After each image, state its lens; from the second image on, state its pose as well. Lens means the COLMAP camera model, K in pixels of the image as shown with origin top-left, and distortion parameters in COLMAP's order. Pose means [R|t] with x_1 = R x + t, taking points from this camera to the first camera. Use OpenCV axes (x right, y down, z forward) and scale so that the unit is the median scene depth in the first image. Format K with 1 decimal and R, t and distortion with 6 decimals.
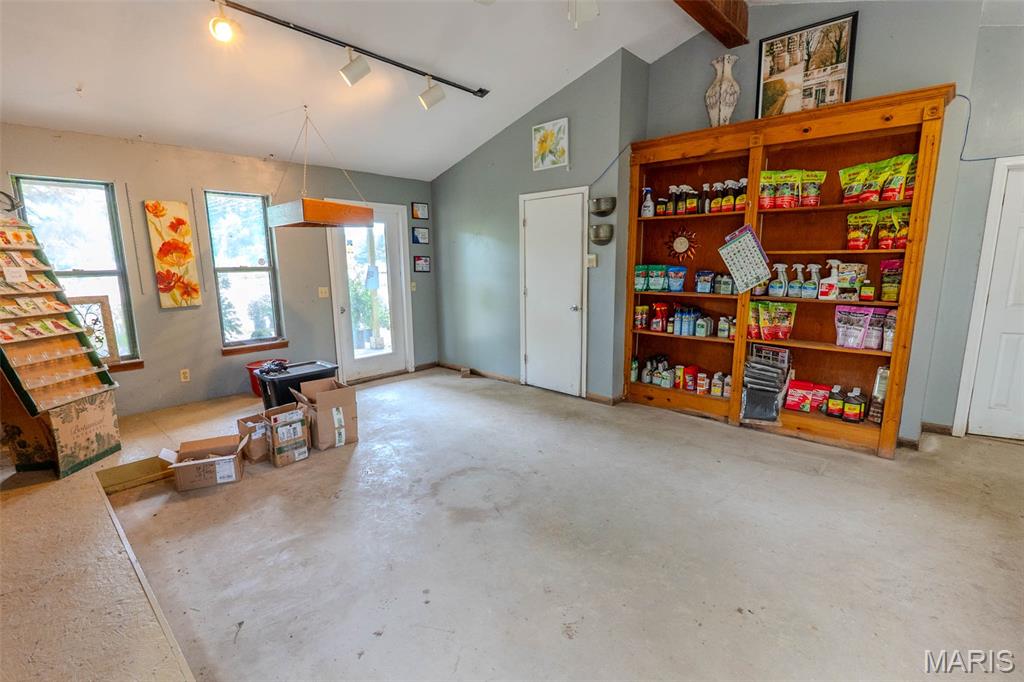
lens RADIAL K [[470.5, 0, 513.4], [0, 470.5, 341.5], [0, 0, 1]] dist [-0.008586, 0.001025]
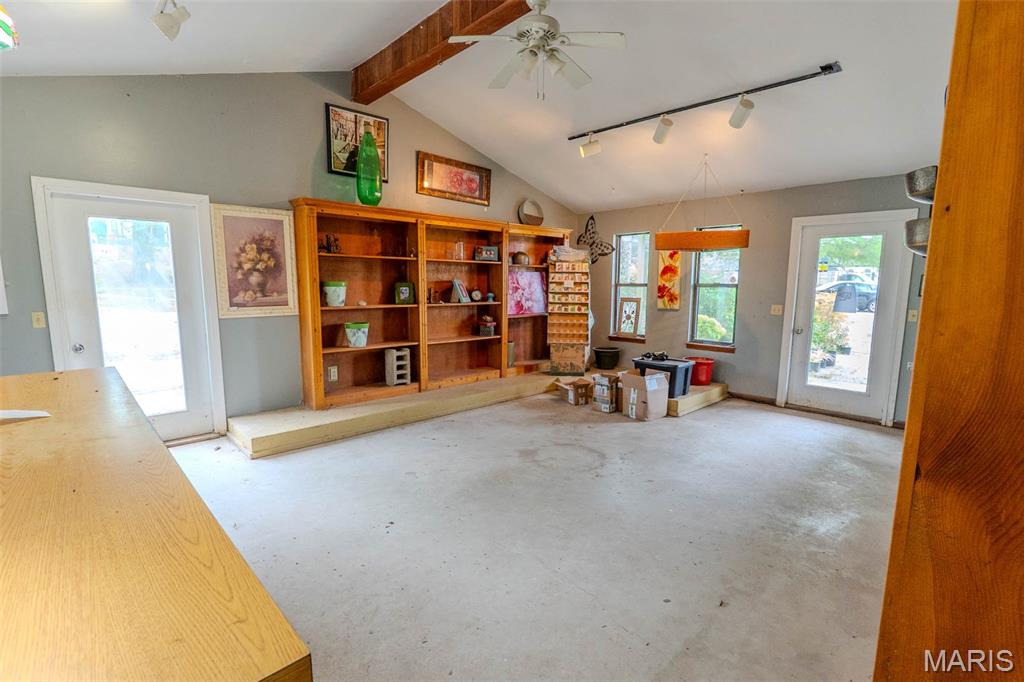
lens RADIAL K [[470.5, 0, 511.2], [0, 470.5, 341.1], [0, 0, 1]] dist [-0.008586, 0.001025]
pose [[-0.083397, 0.137812, -0.986941, 0.895134], [-0.172528, 0.973438, 0.150505, -0.123540], [0.981468, 0.182827, -0.057405, 0.668449]]
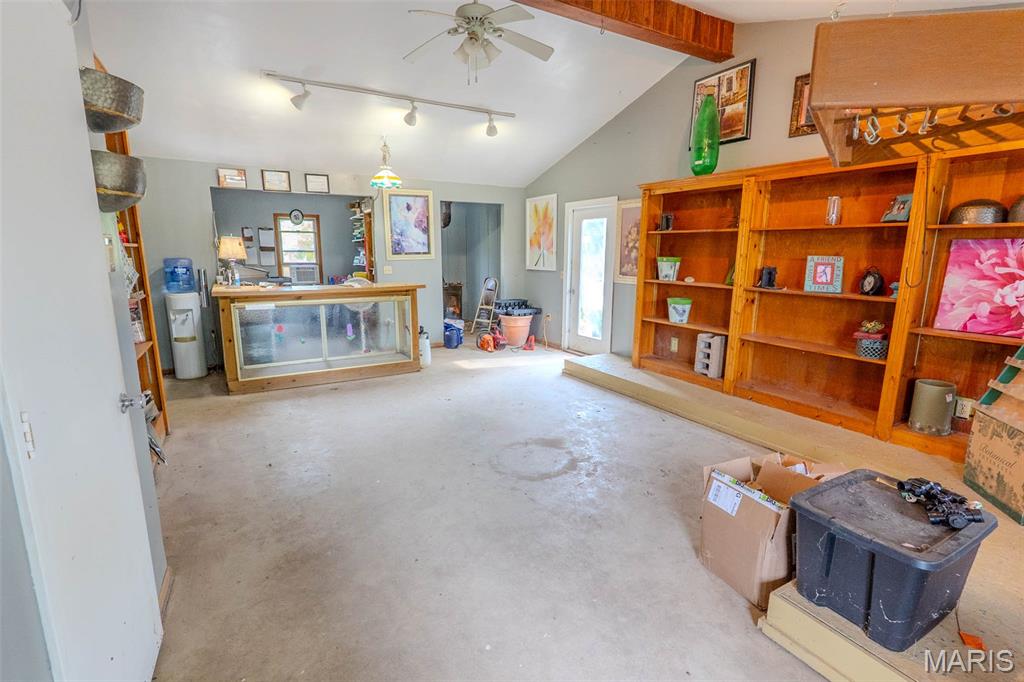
lens RADIAL K [[470.5, 0, 515.6], [0, 470.5, 342.3], [0, 0, 1]] dist [-0.008586, 0.001025]
pose [[-0.954891, -0.052613, 0.292260, -0.263720], [0.051990, 0.939360, 0.338969, -0.250548], [-0.292371, 0.338873, -0.894251, 1.472652]]
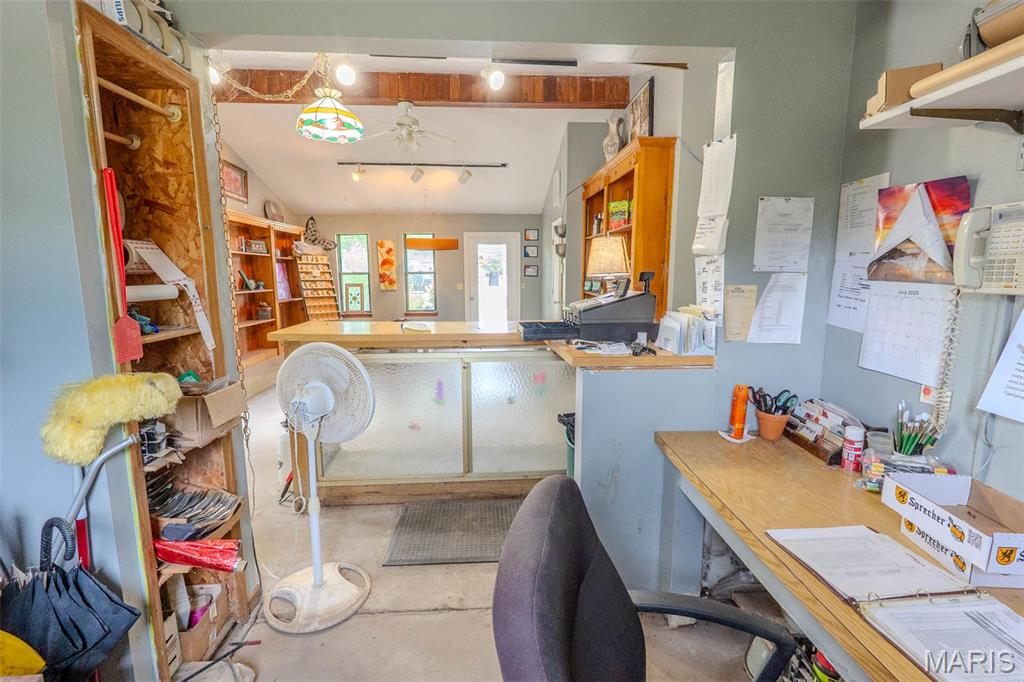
lens RADIAL K [[470.5, 0, 514.1], [0, 470.5, 344.9], [0, 0, 1]] dist [-0.008586, 0.001025]
pose [[0.720309, 0.113481, -0.684307, 1.260618], [-0.119634, 0.992068, 0.038590, 0.022571], [0.683259, 0.054070, 0.728172, -0.144175]]
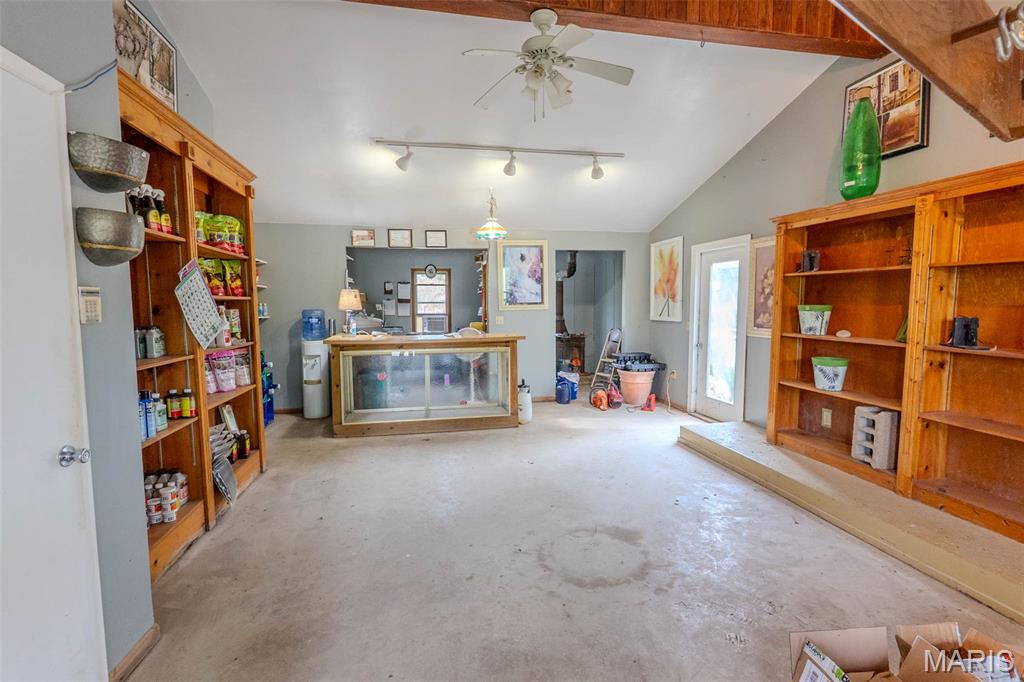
lens RADIAL K [[470.5, 0, 513.8], [0, 470.5, 342.0], [0, 0, 1]] dist [-0.008586, 0.001025]
pose [[-0.805591, -0.036526, 0.591346, -0.354273], [0.110440, 0.971346, 0.210450, -0.217628], [-0.582088, 0.234845, -0.778474, 1.298549]]
